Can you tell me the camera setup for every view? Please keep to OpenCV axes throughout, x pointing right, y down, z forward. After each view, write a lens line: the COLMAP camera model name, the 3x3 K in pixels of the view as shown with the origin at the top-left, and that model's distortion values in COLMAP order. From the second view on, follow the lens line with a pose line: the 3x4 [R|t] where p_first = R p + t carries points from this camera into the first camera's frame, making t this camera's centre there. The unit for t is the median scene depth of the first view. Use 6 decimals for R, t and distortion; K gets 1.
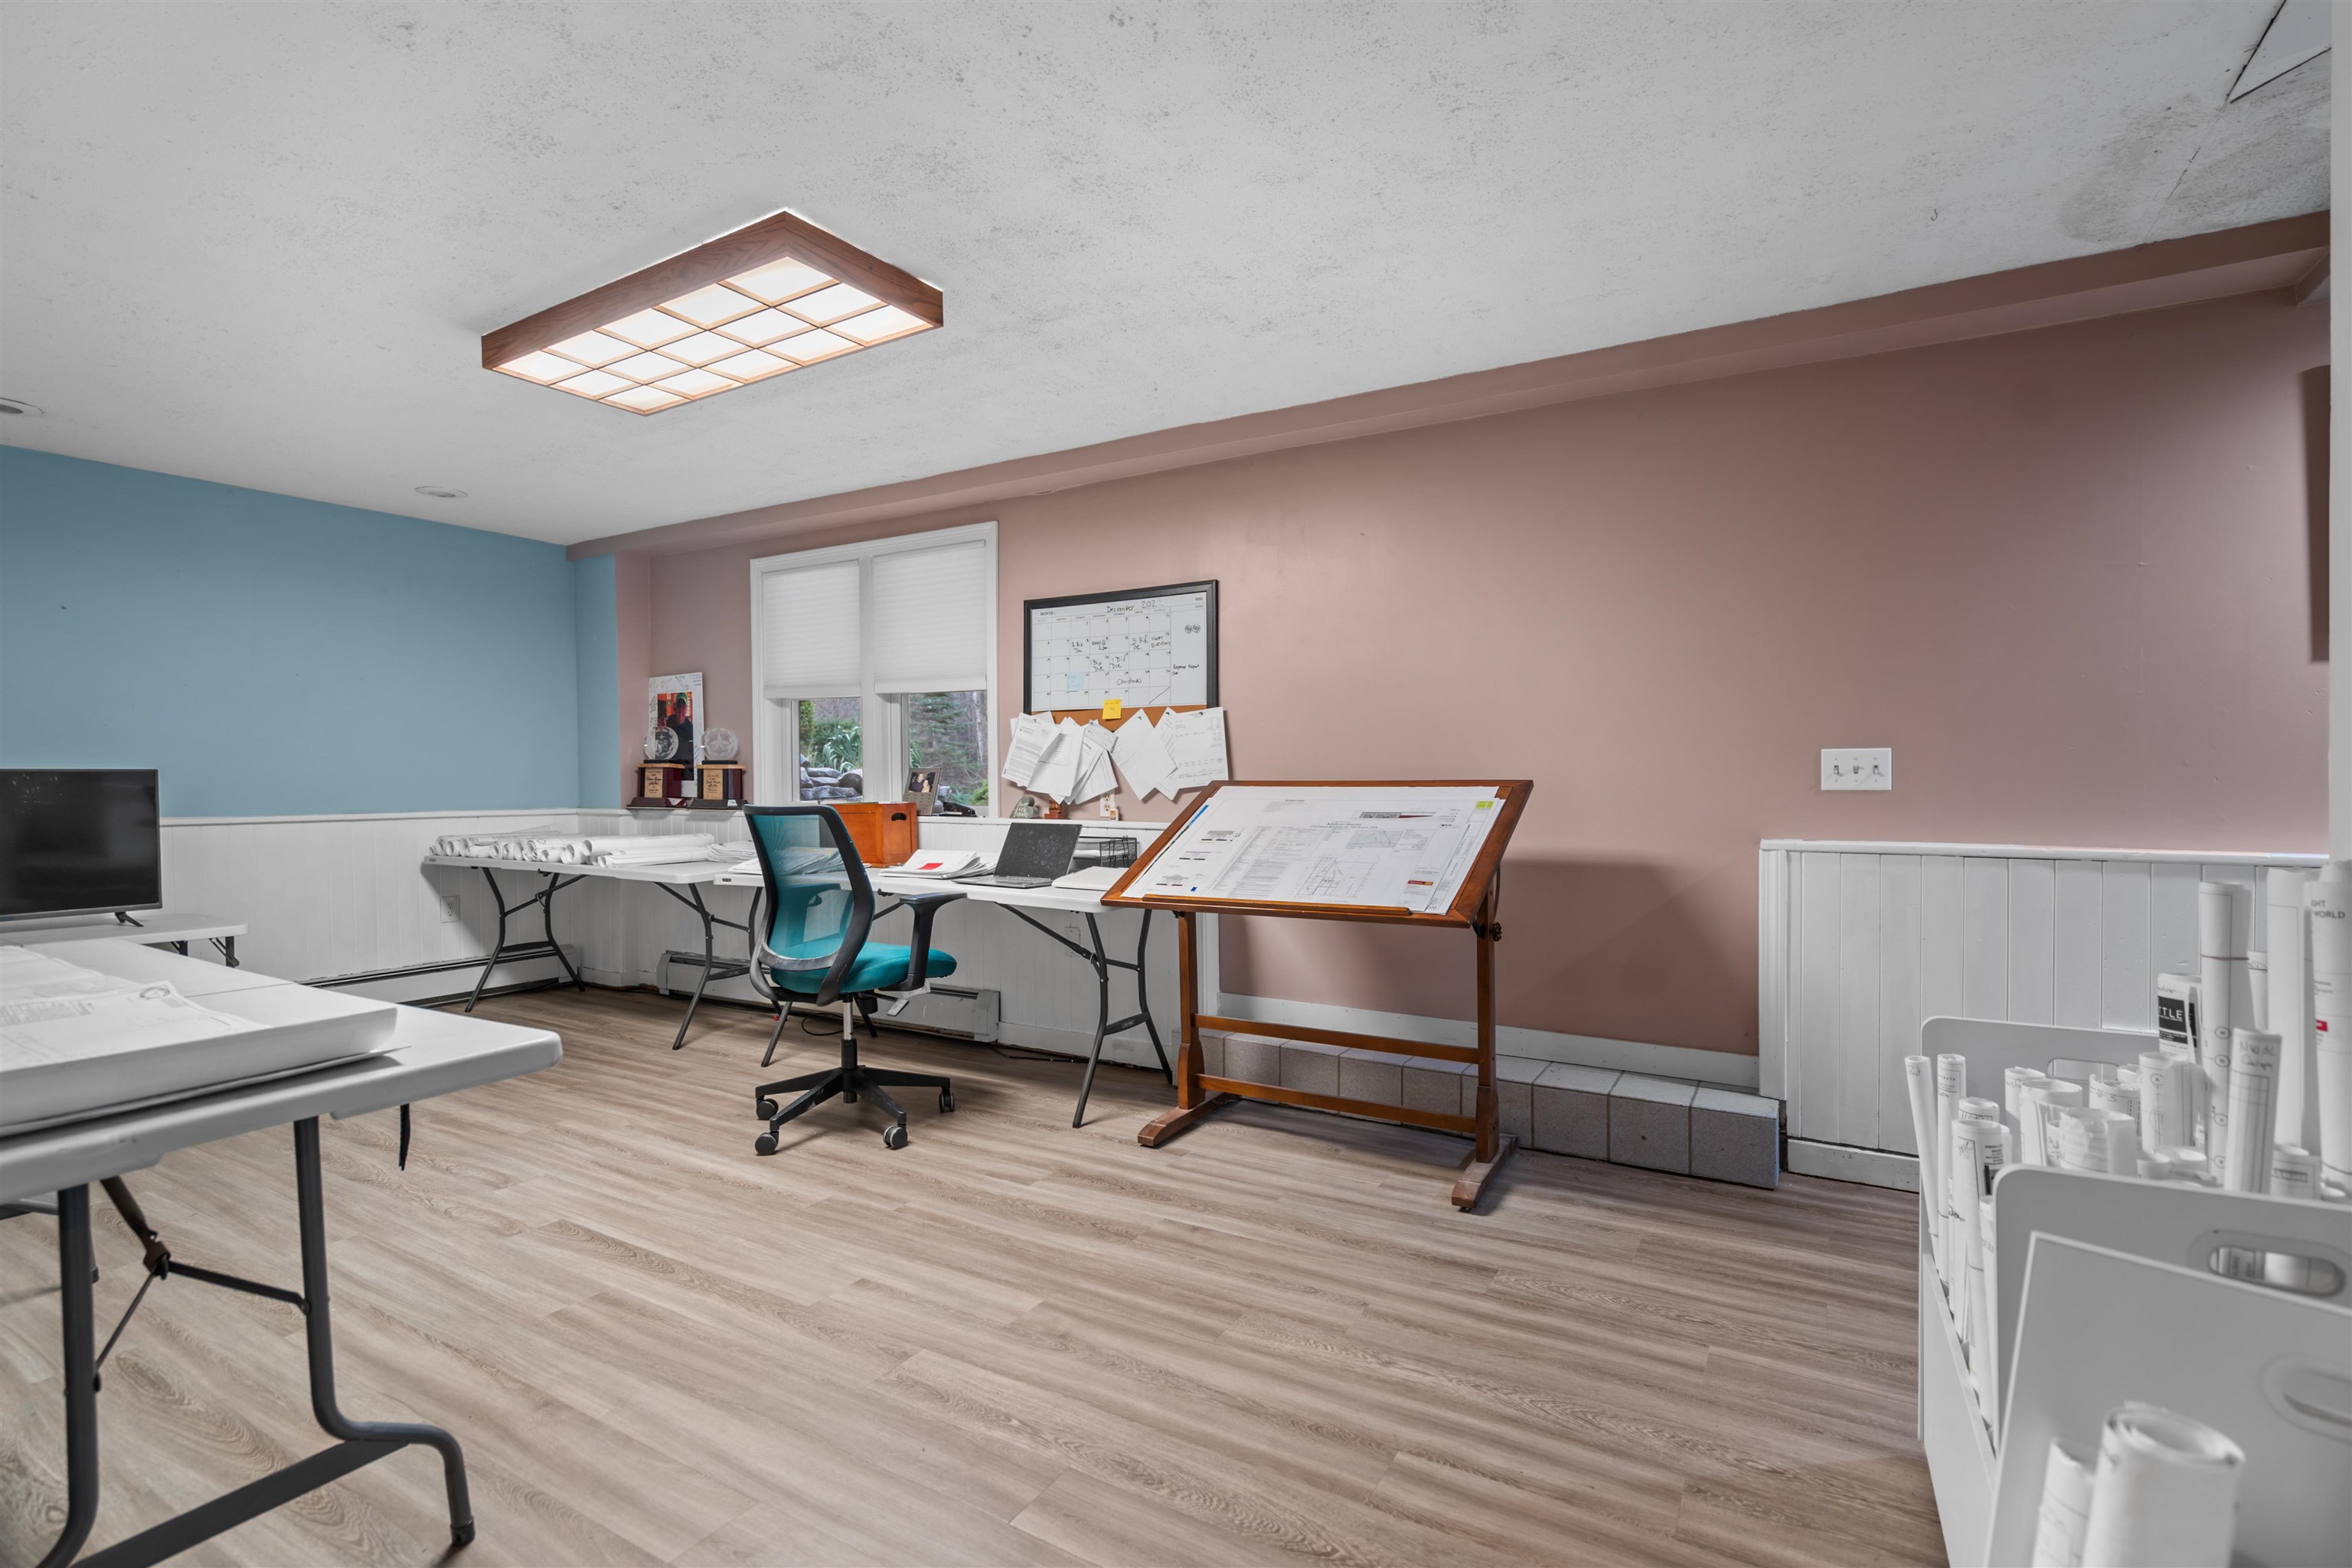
lens RADIAL K [[1074.0, 0, 1178.5], [0, 1074.0, 794.8], [0, 0, 1]] dist [-0.001187, 0.002569]
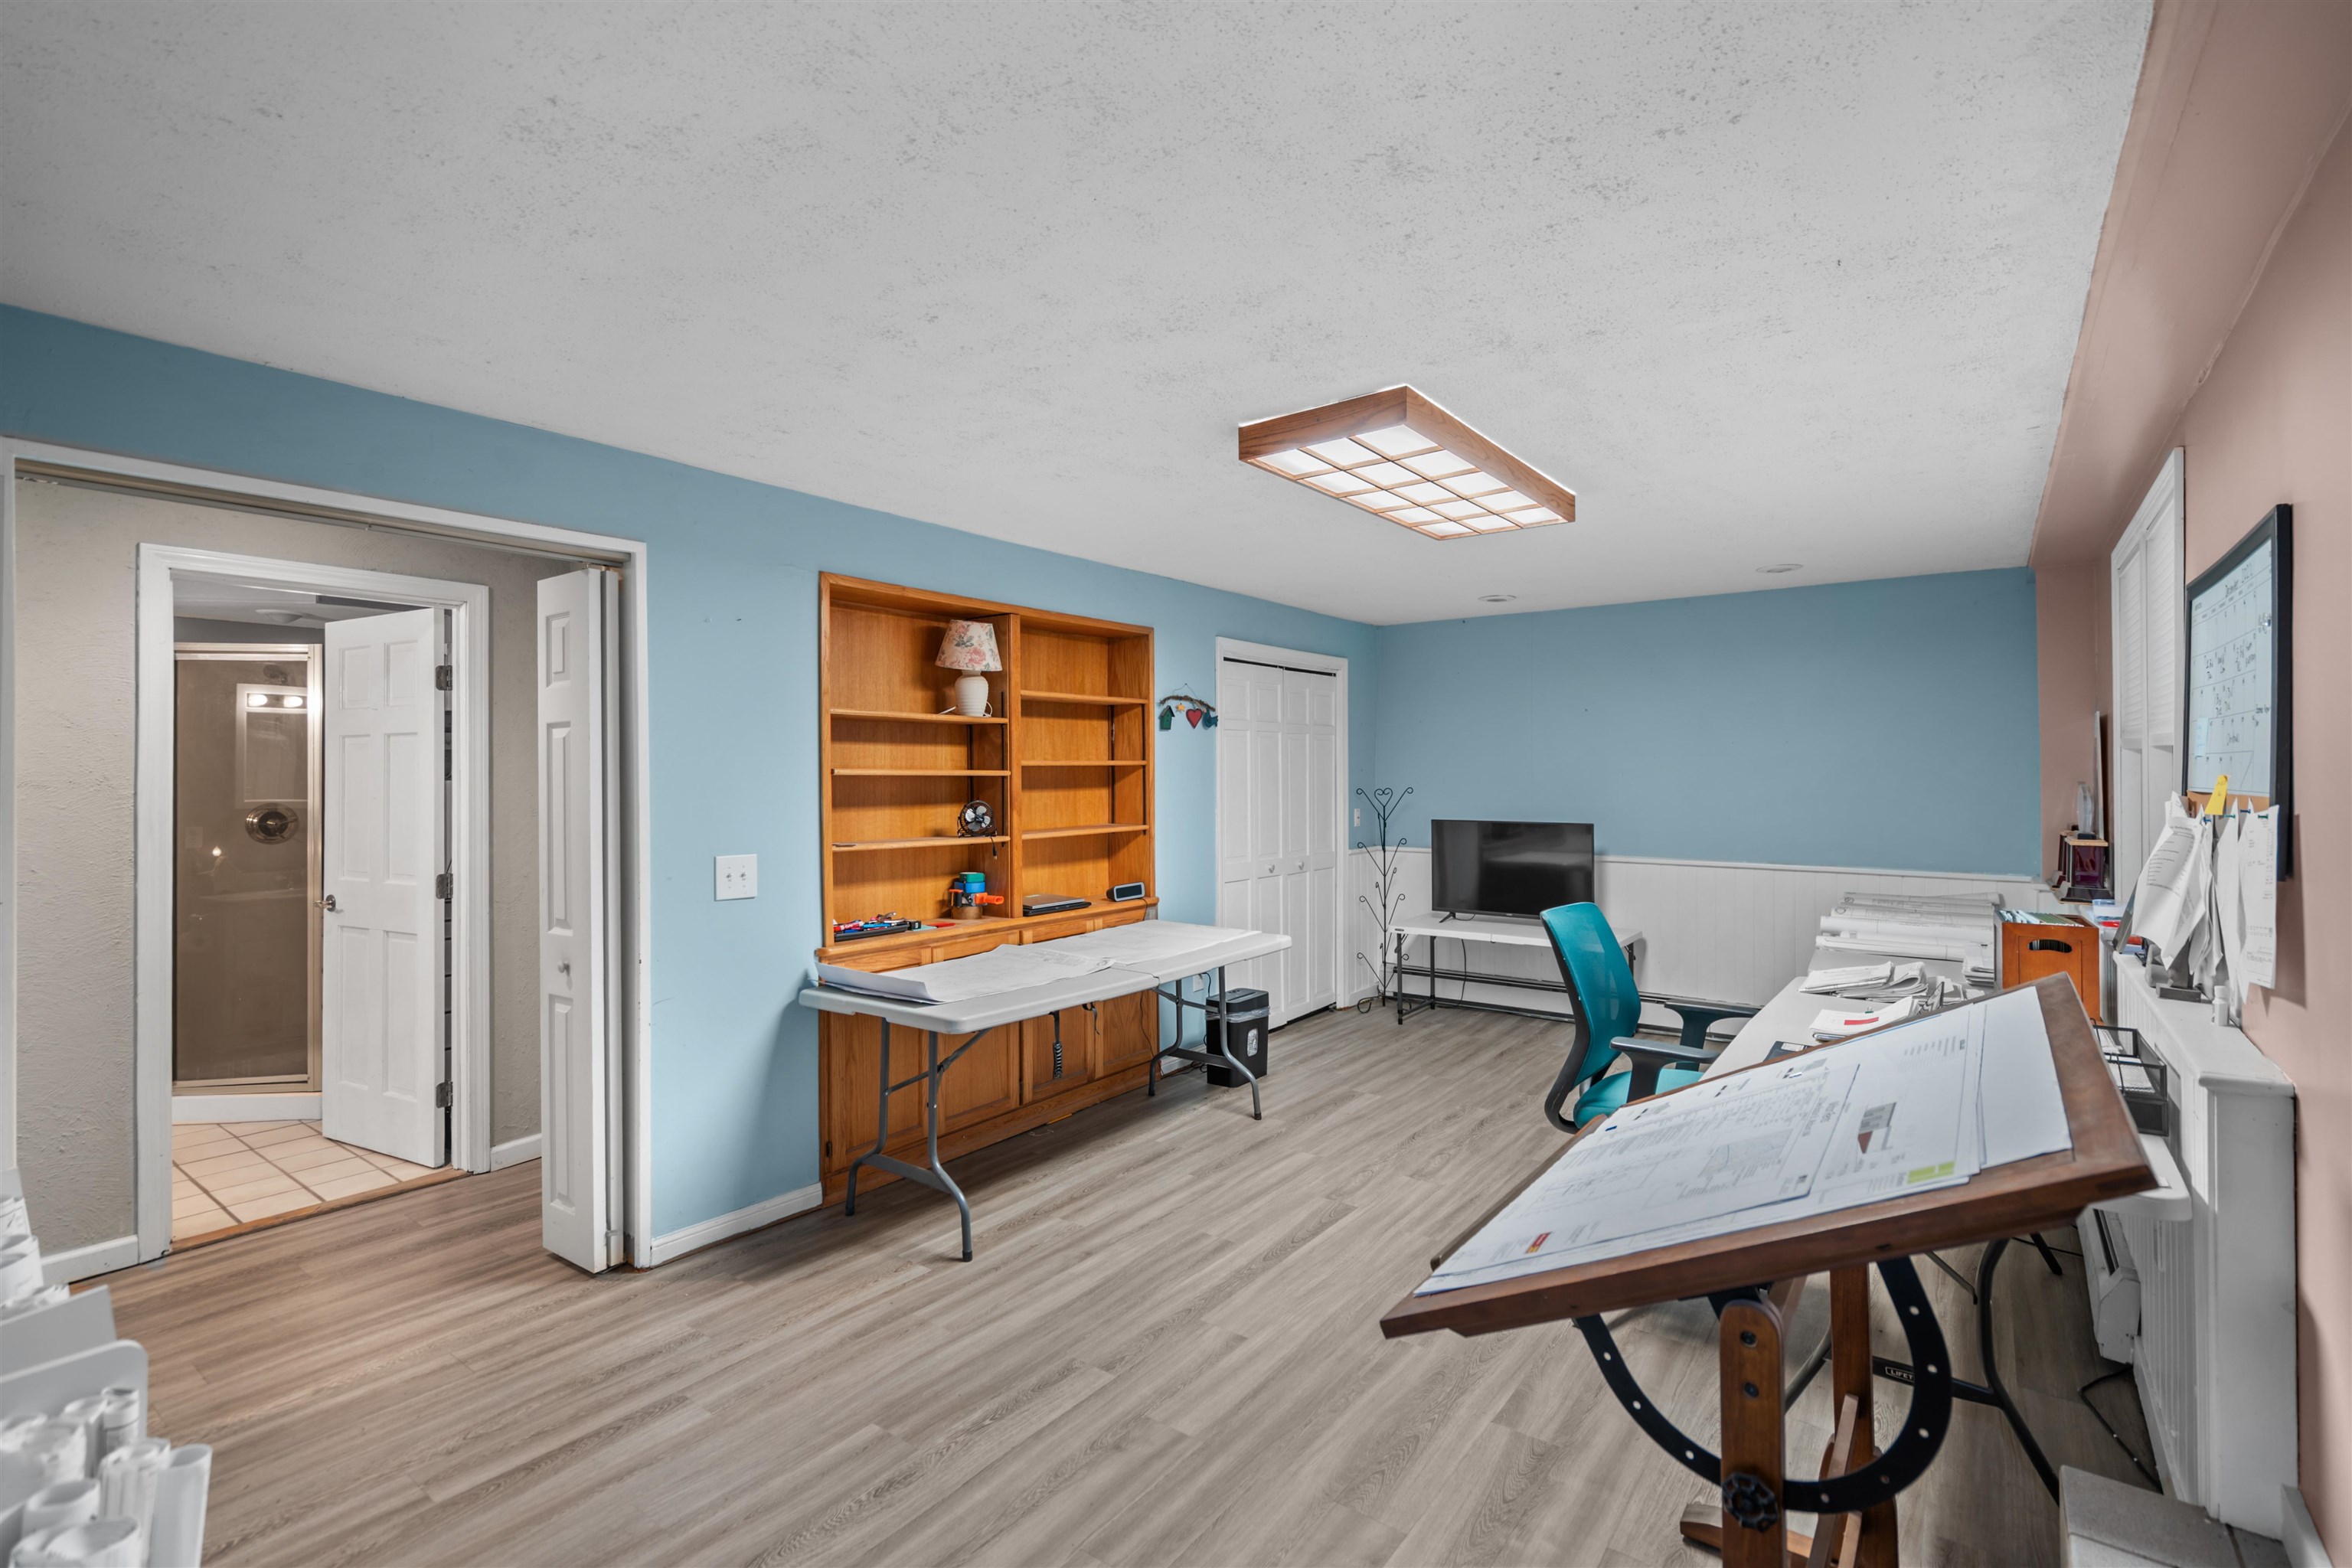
lens RADIAL K [[1074.0, 0, 1180.9], [0, 1074.0, 774.3], [0, 0, 1]] dist [-0.001187, 0.002569]
pose [[-0.113909, -0.000949, -0.993491, 0.855439], [-0.007905, 0.999969, -0.000049, -0.147028], [0.993460, 0.007848, -0.113913, 1.072400]]
